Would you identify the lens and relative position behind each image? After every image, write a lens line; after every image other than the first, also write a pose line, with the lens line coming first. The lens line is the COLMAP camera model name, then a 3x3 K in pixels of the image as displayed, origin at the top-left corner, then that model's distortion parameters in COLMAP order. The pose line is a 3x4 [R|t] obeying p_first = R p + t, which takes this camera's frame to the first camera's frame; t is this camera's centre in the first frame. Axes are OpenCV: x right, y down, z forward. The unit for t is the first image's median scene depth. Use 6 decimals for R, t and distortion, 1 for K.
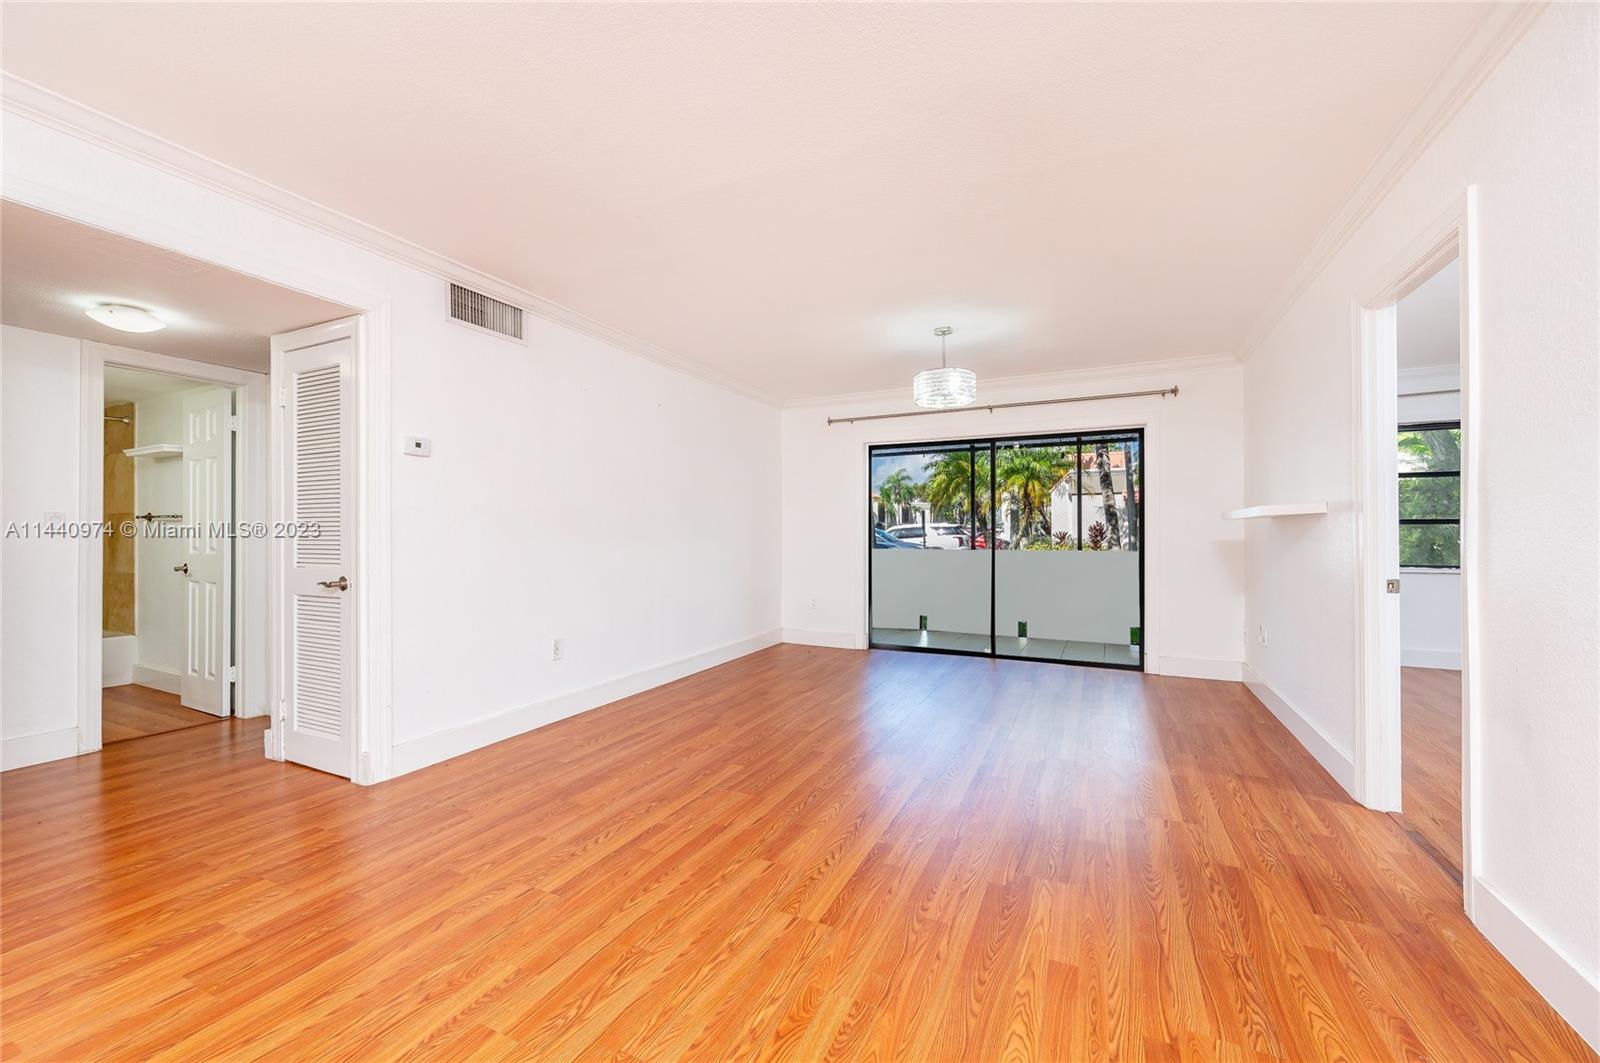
lens RADIAL K [[686.0, 0, 819.8], [0, 686.0, 529.0], [0, 0, 1]] dist [0.002851, 0.000103]
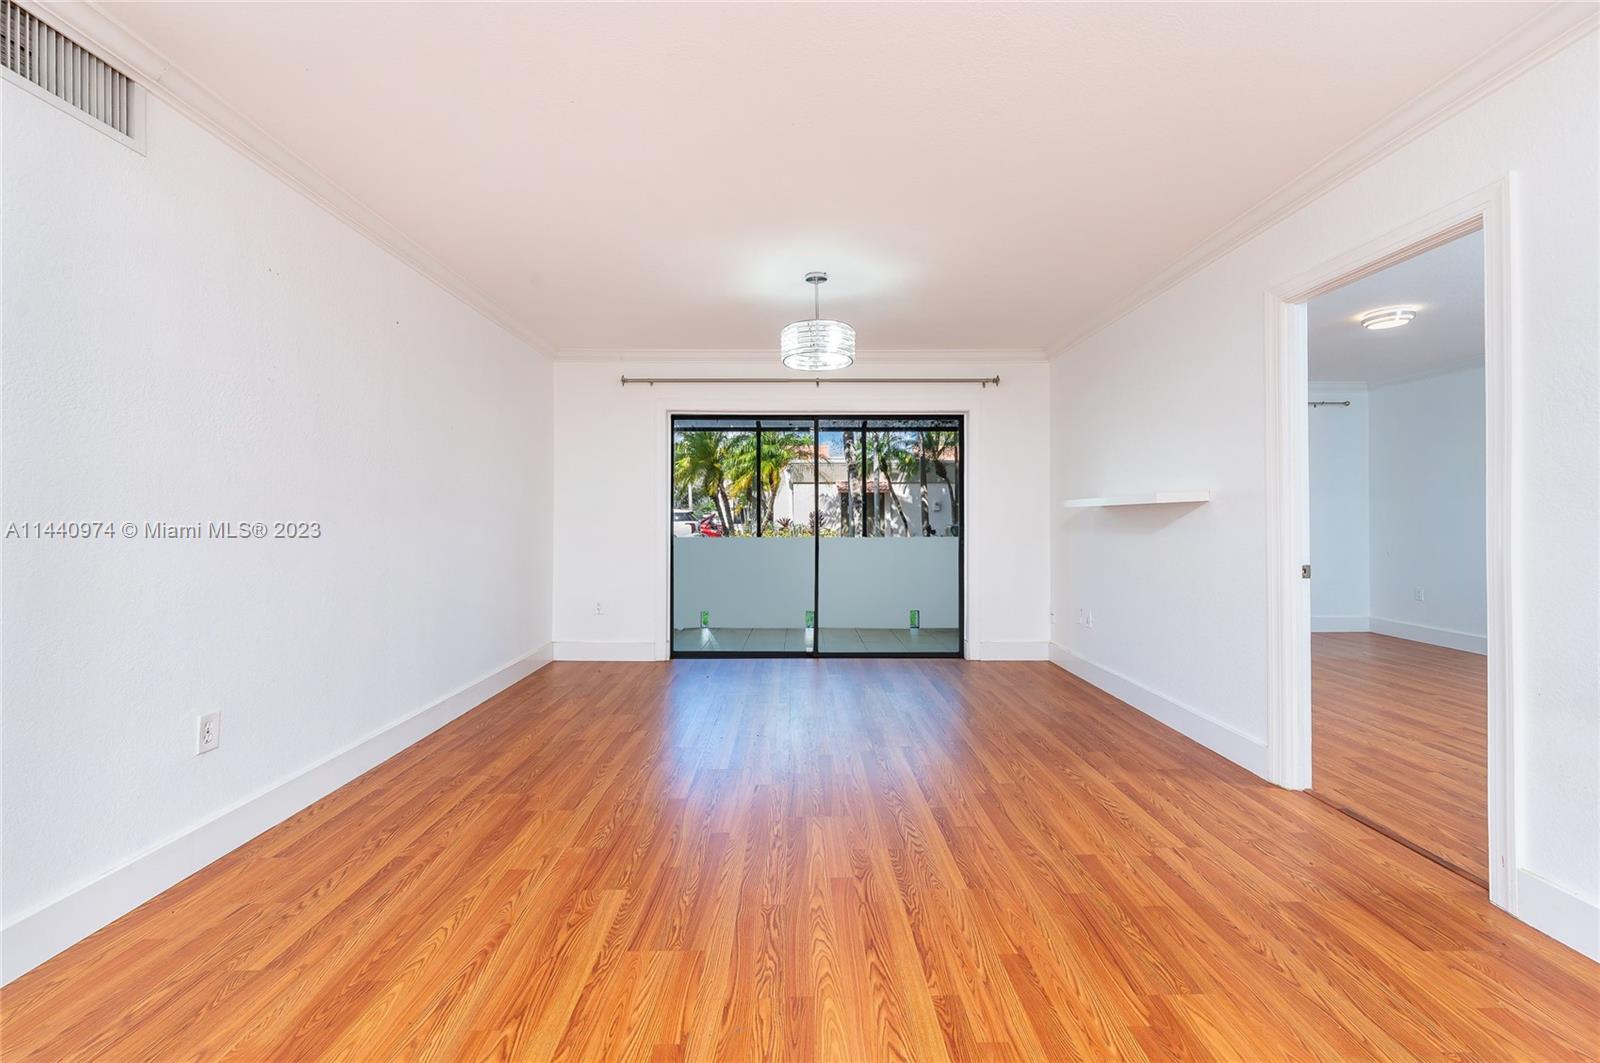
lens RADIAL K [[676.6, 0, 864.4], [0, 676.6, 513.1], [0, 0, 1]] dist [0.000973, 0.000115]
pose [[0.889121, 0.005987, 0.457633, -0.148369], [-0.004468, 0.999980, -0.004402, 0.001172], [-0.457651, 0.001869, 0.889130, 0.253541]]
